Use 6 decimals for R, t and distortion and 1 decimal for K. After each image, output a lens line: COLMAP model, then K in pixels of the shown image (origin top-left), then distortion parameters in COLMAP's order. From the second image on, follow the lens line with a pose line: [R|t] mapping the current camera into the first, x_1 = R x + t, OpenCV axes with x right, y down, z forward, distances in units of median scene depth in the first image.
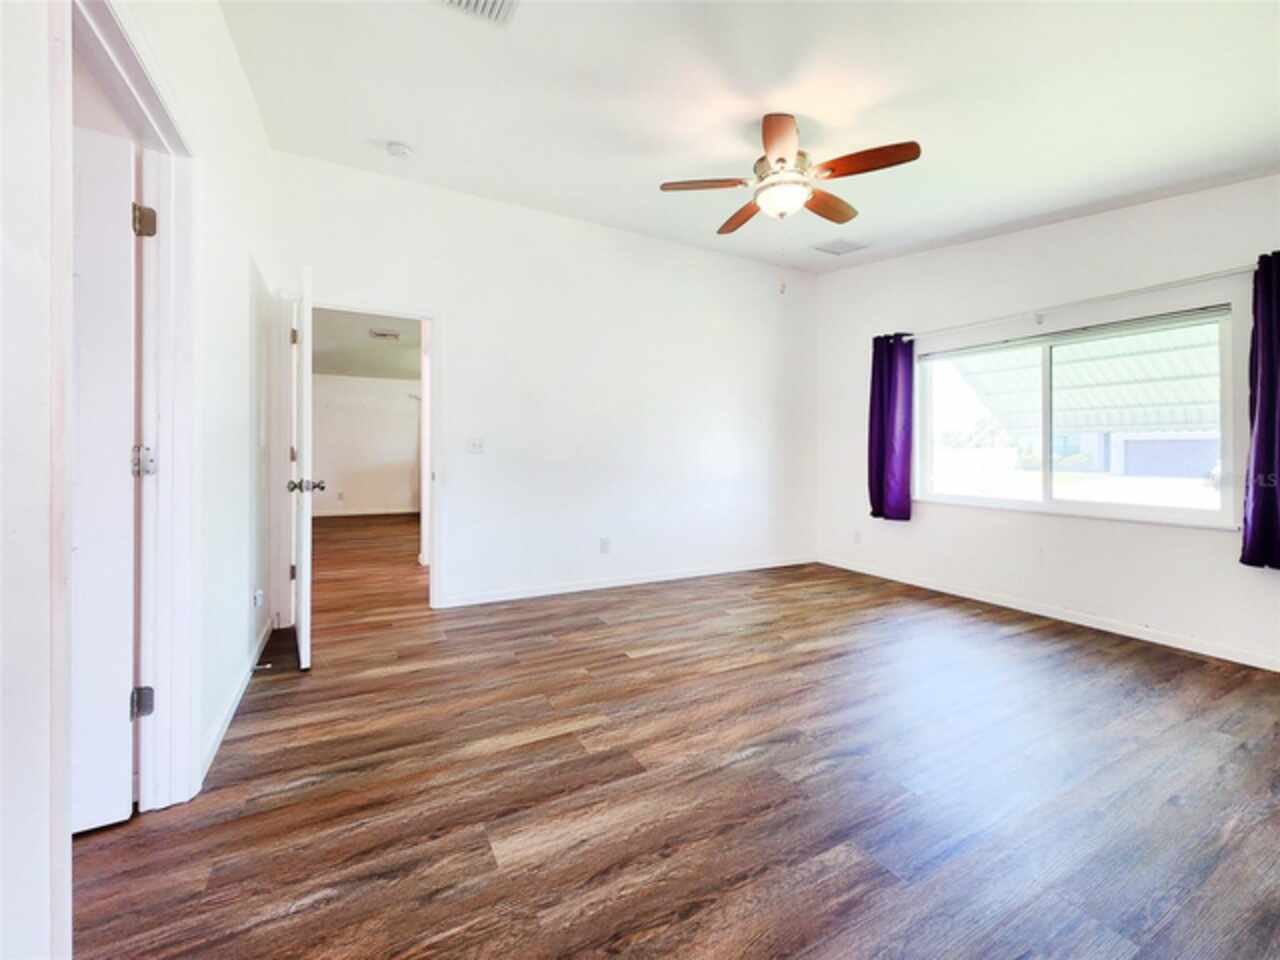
lens RADIAL K [[517.1, 0, 640.0], [0, 517.1, 480.0], [0, 0, 1]] dist [0.000702, 0.000109]
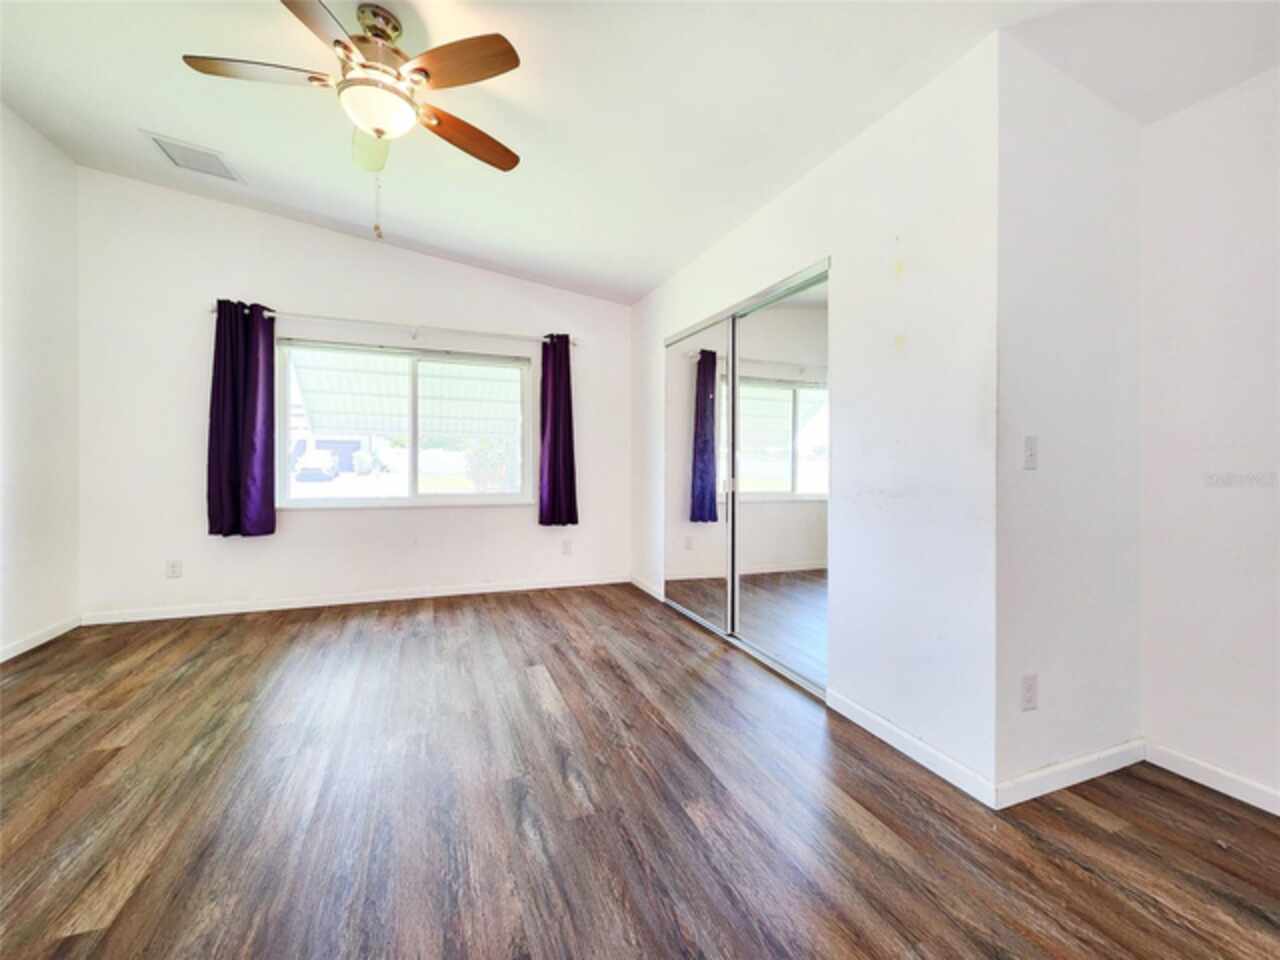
lens RADIAL K [[531.0, 0, 640.0], [0, 531.0, 454.5], [0, 0, 1]] dist [0.010140, -0.000211]
pose [[0.129914, 0.002175, 0.991523, -0.383686], [0.039777, 0.999181, -0.007404, -0.027135], [-0.990727, 0.040402, 0.129721, 0.460068]]
